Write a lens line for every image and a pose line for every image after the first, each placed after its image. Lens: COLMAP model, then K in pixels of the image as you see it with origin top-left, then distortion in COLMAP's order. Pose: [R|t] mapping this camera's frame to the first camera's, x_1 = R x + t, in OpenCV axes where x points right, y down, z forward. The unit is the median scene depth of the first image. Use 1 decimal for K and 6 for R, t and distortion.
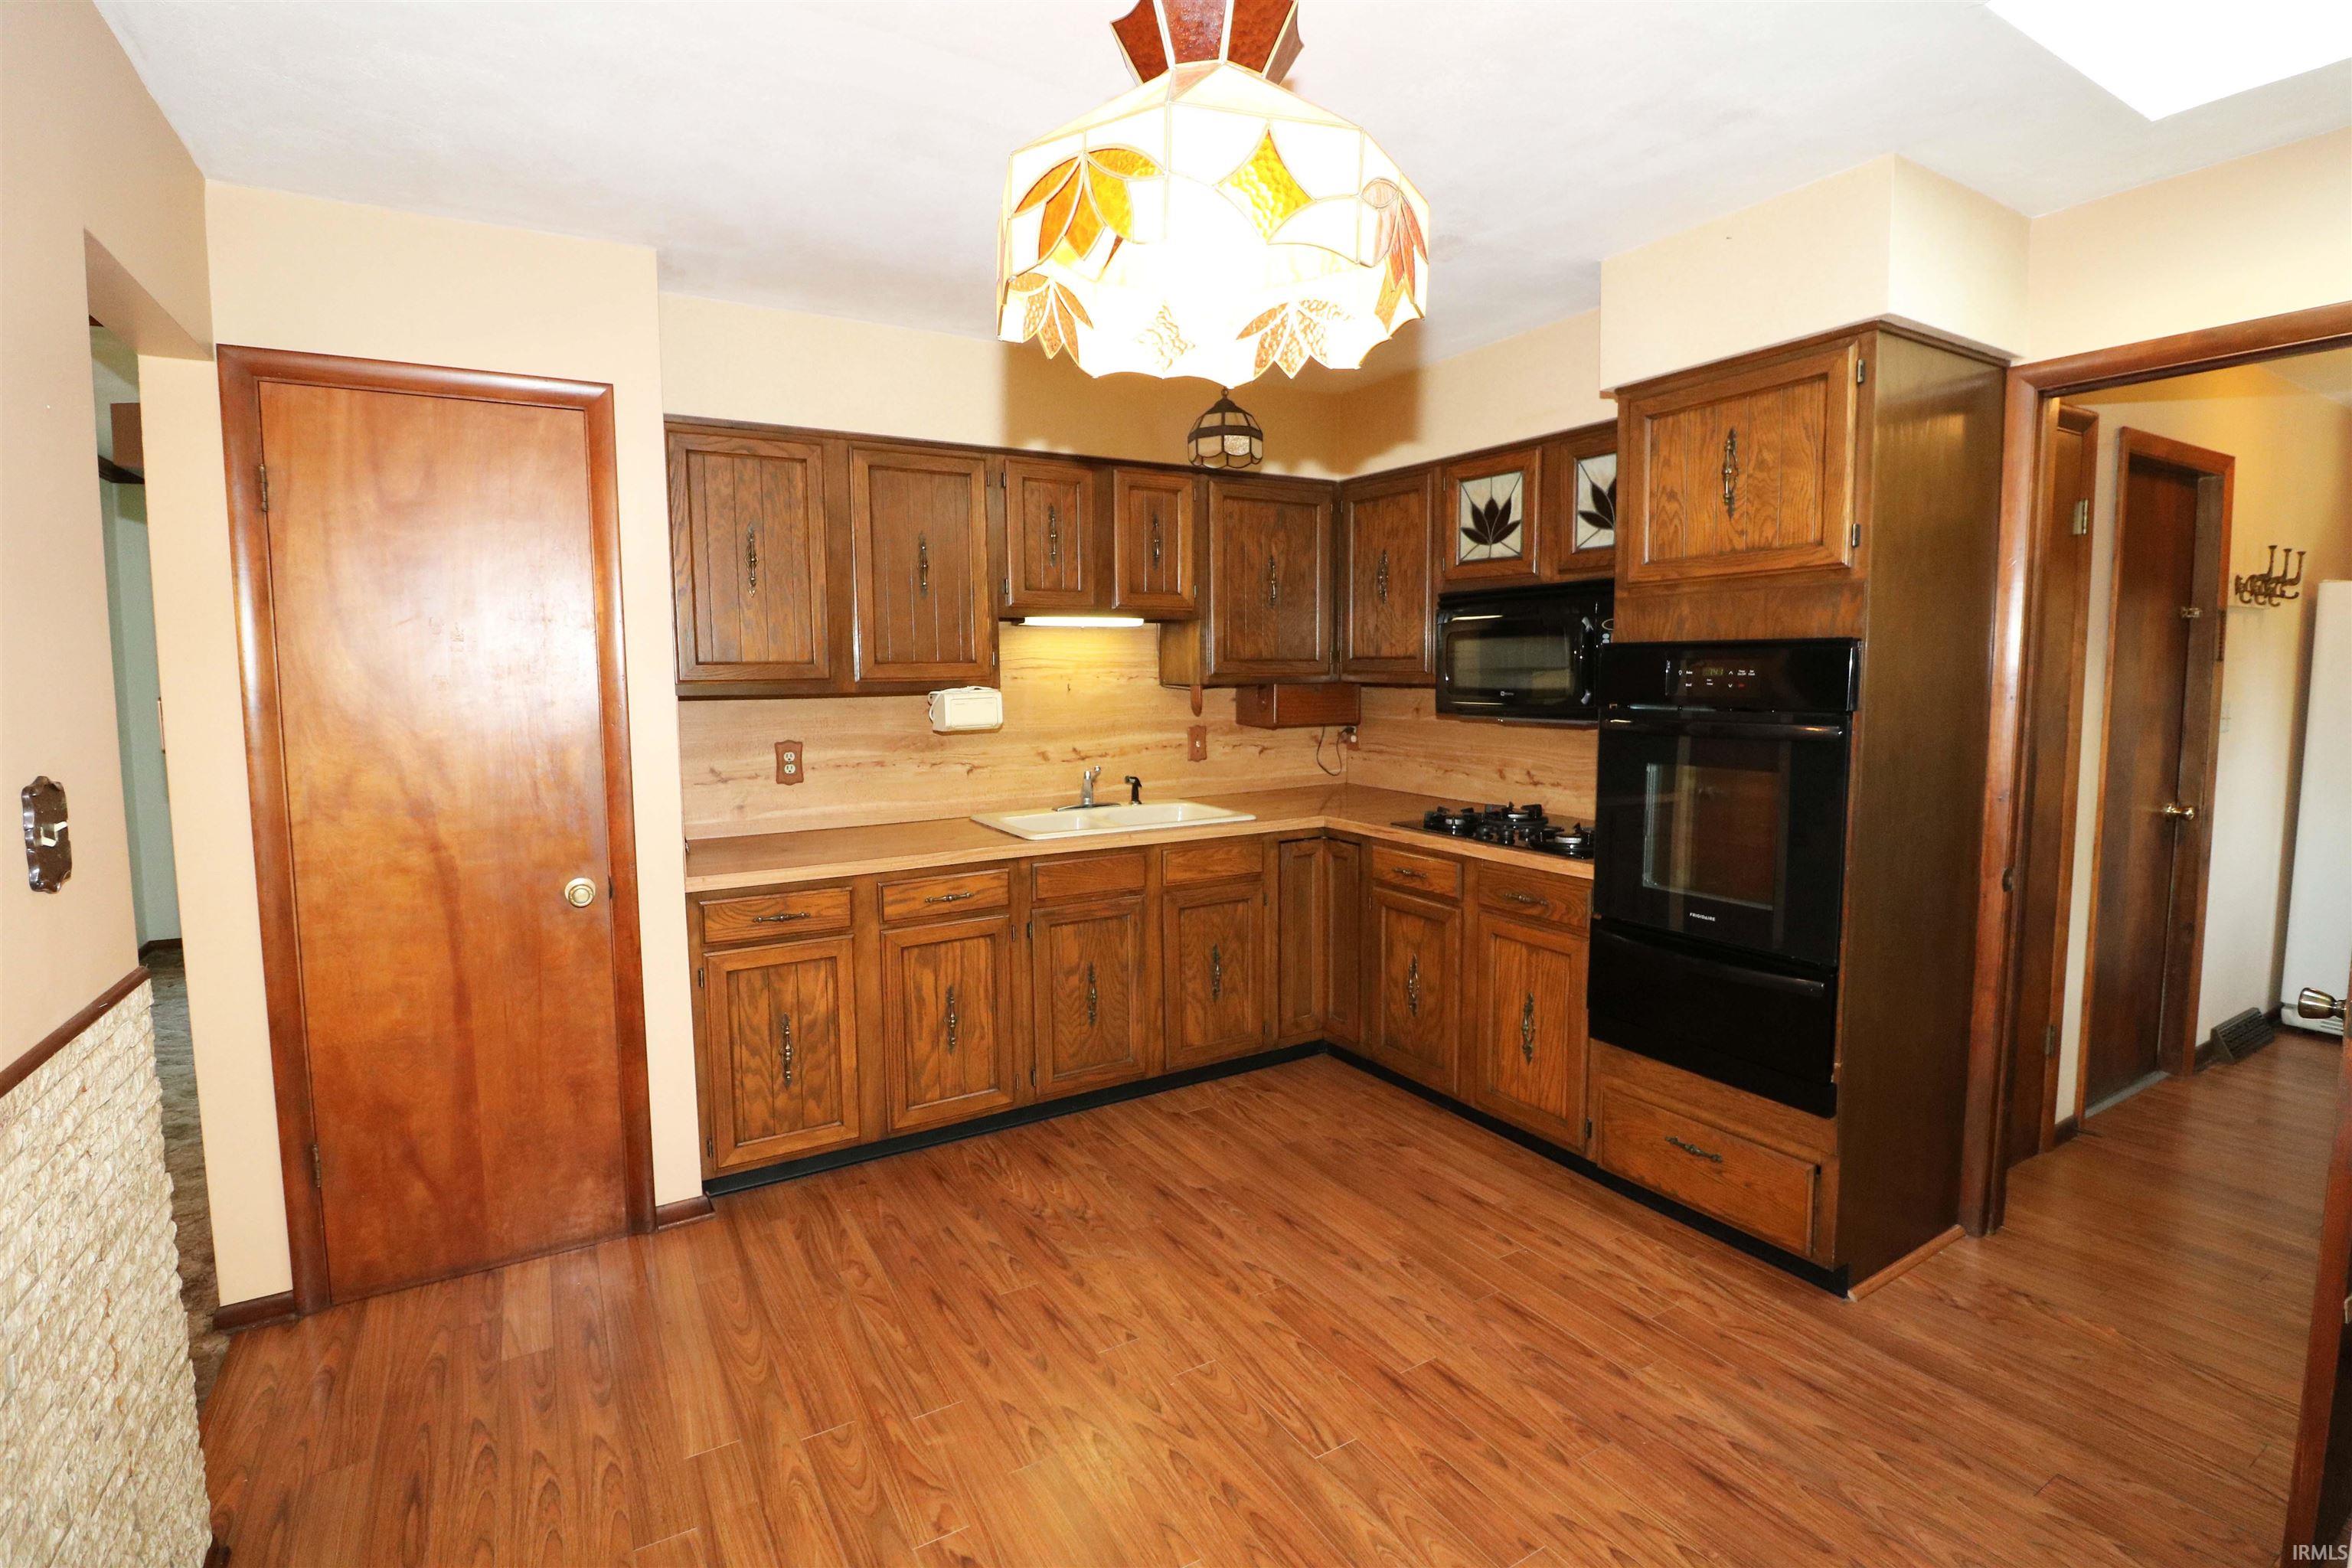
lens RADIAL K [[1077.3, 0, 1171.1], [0, 1077.3, 752.4], [0, 0, 1]] dist [0.001470, -0.013841]
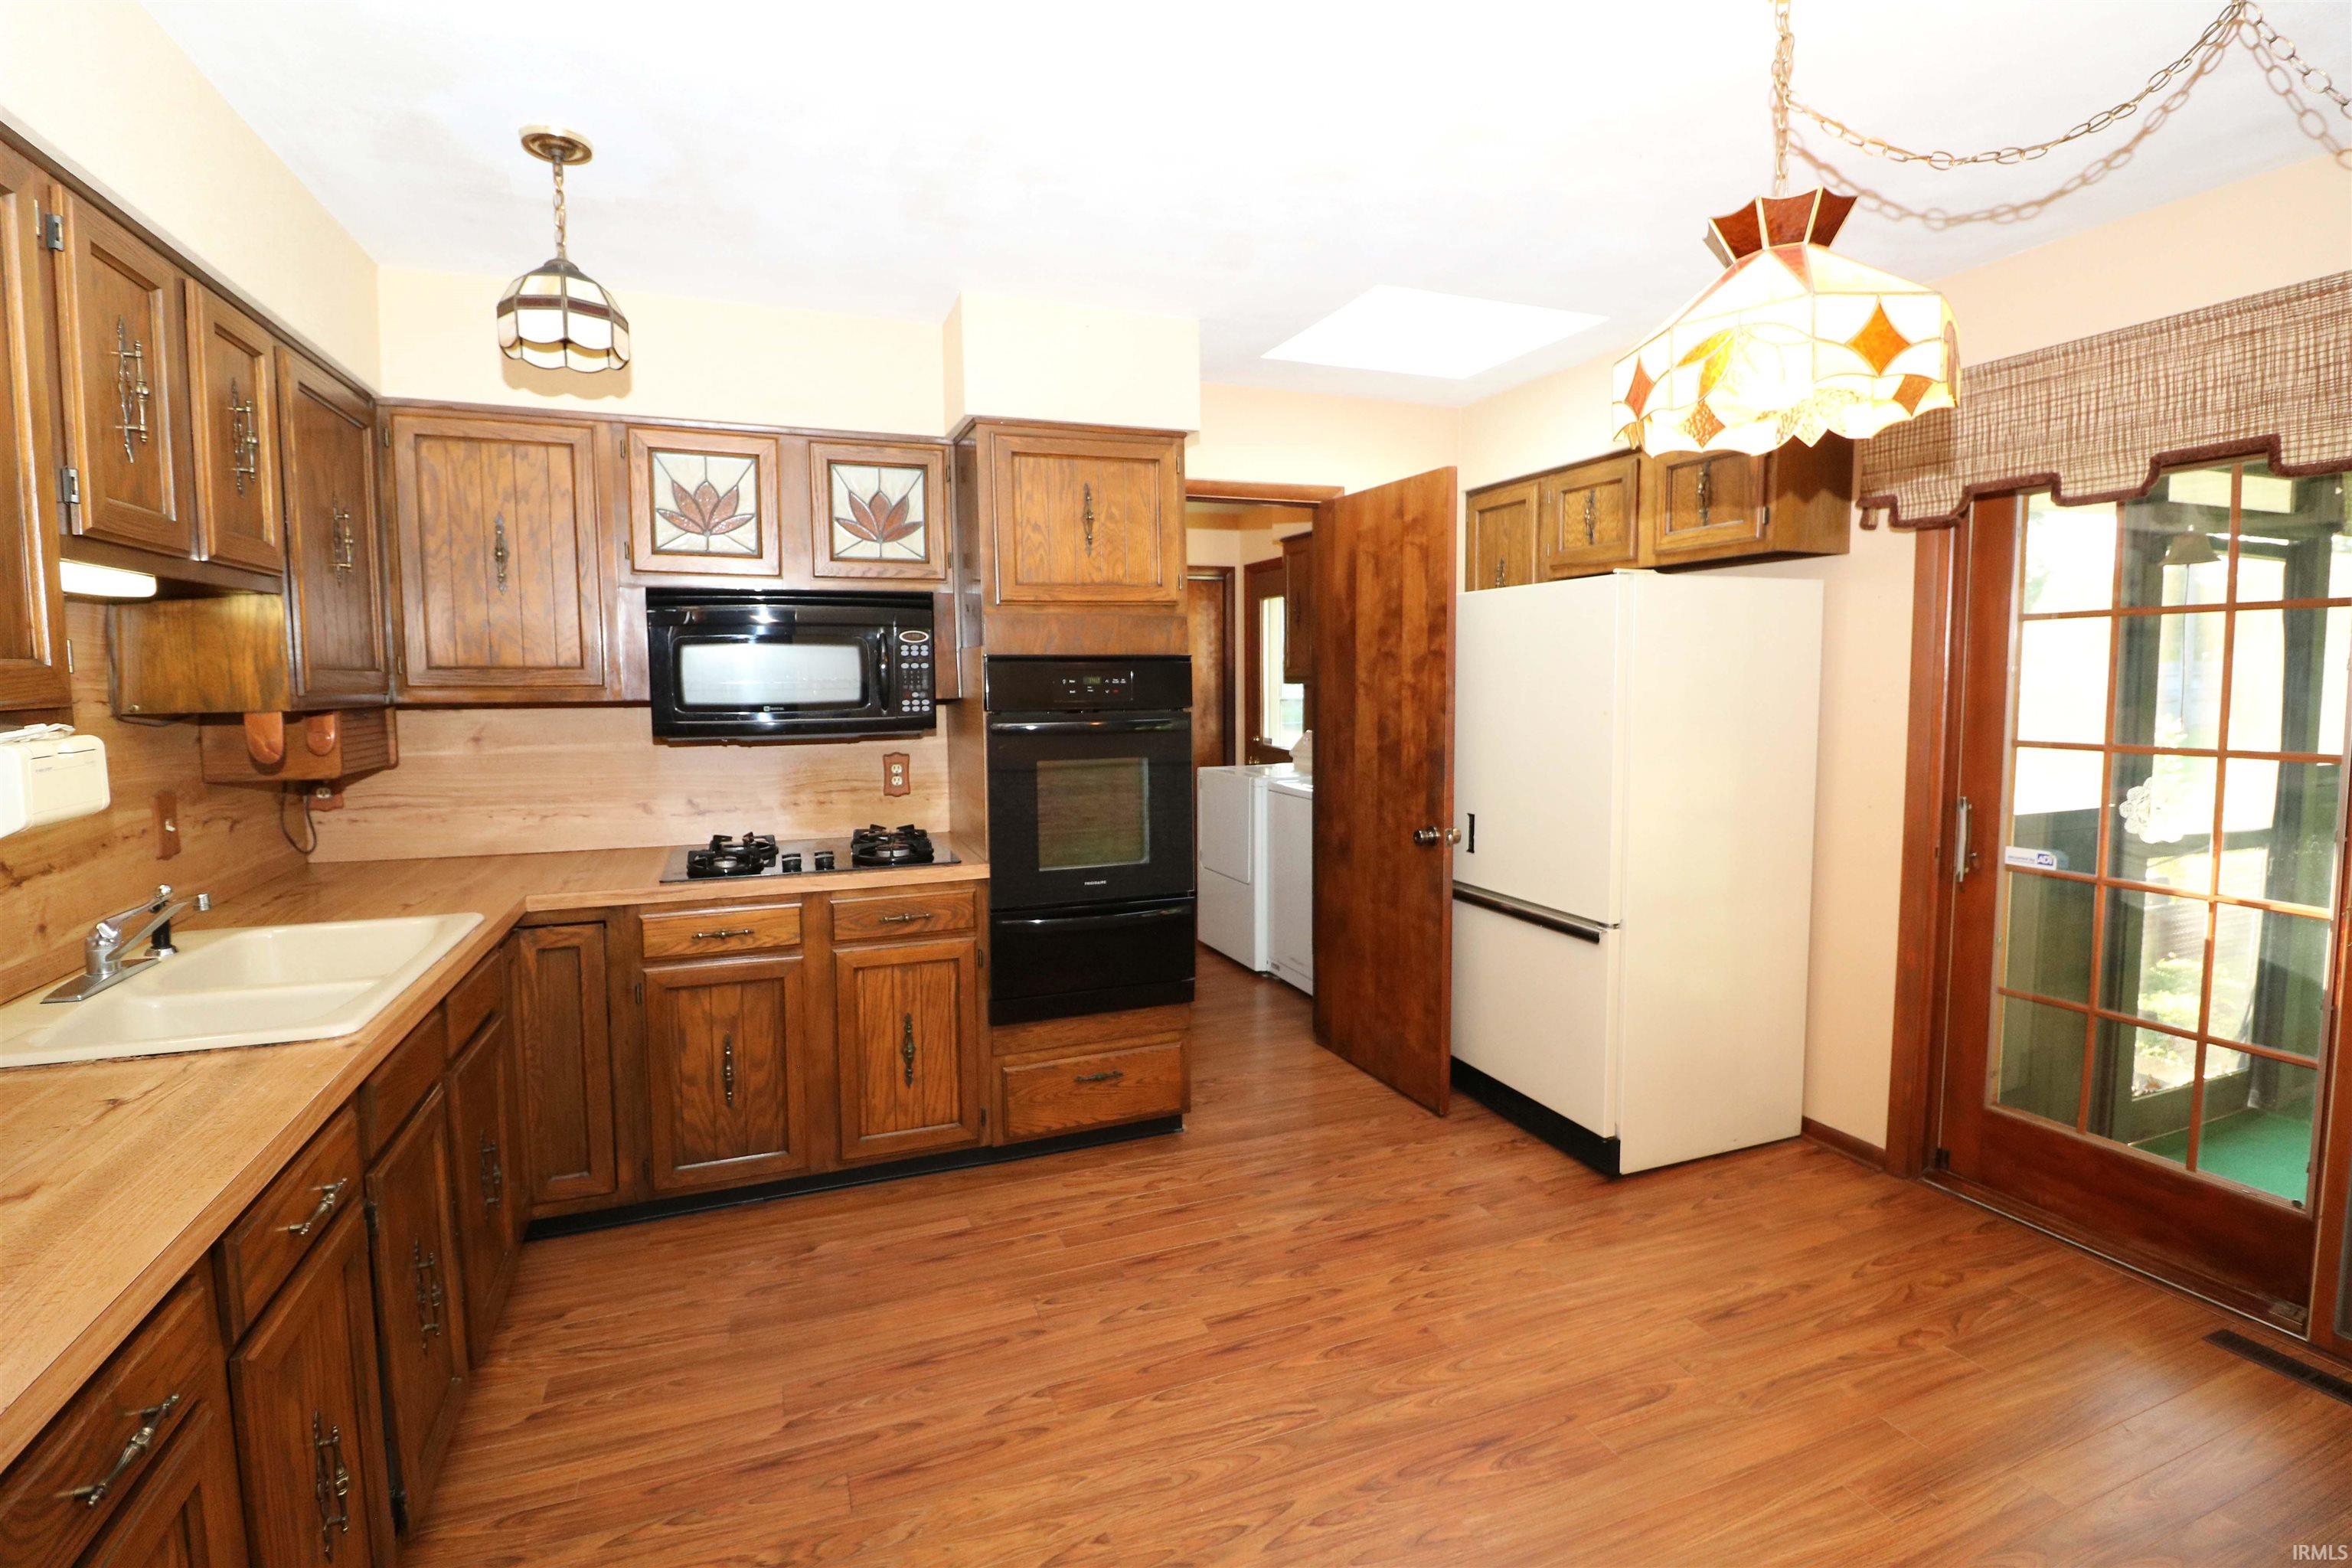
lens RADIAL K [[1077.3, 0, 1171.1], [0, 1077.3, 752.4], [0, 0, 1]] dist [0.001470, -0.013841]
pose [[0.169388, -0.066792, 0.983284, -0.673181], [0.083382, 0.995095, 0.053230, -0.050654], [-0.982016, 0.072971, 0.174126, 0.695890]]
